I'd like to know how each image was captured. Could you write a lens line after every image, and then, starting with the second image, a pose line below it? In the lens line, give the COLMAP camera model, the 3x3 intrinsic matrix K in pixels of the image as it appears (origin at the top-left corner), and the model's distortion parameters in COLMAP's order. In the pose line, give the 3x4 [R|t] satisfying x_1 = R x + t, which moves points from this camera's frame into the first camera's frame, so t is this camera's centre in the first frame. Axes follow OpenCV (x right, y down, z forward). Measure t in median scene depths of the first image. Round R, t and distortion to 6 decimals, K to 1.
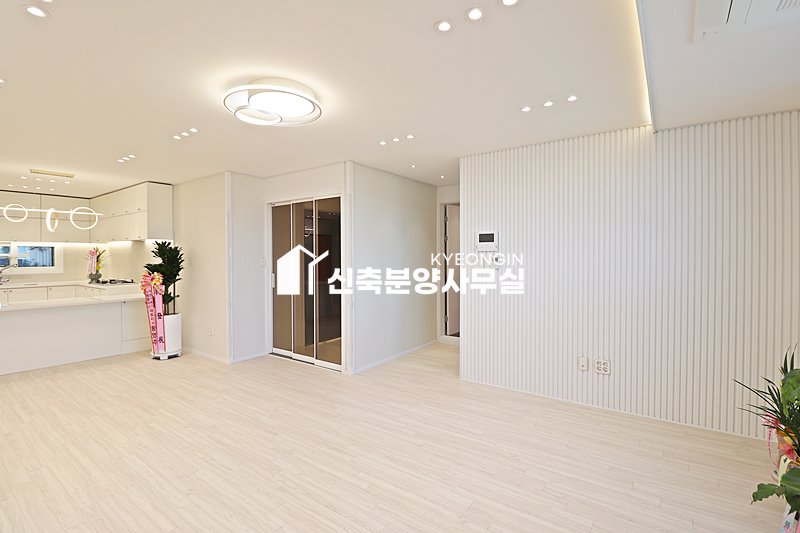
lens RADIAL K [[372.5, 0, 397.6], [0, 372.5, 259.4], [0, 0, 1]] dist [-0.004285, -0.013102]
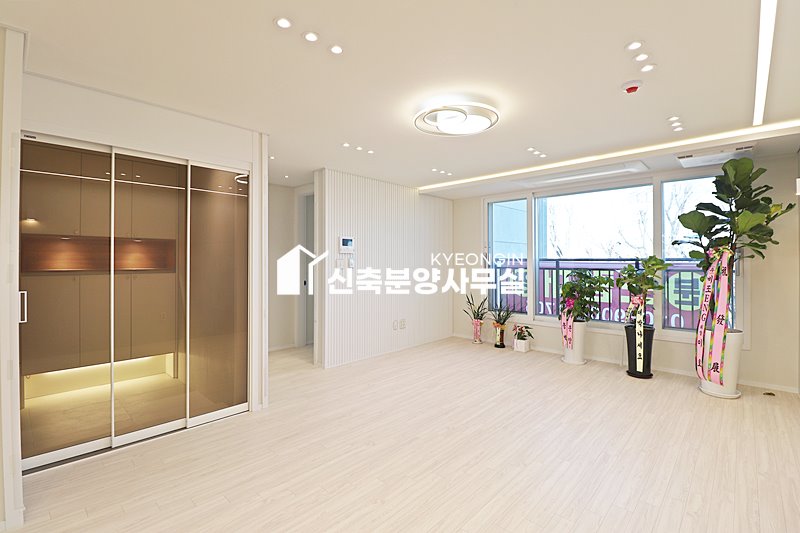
lens RADIAL K [[374.9, 0, 401.9], [0, 374.9, 259.2], [0, 0, 1]] dist [0.000070, -0.011417]
pose [[0.119023, 0.009656, 0.992845, -0.881774], [0.009606, 0.999895, -0.010876, 0.011342], [-0.992845, 0.010832, 0.118918, 0.620975]]
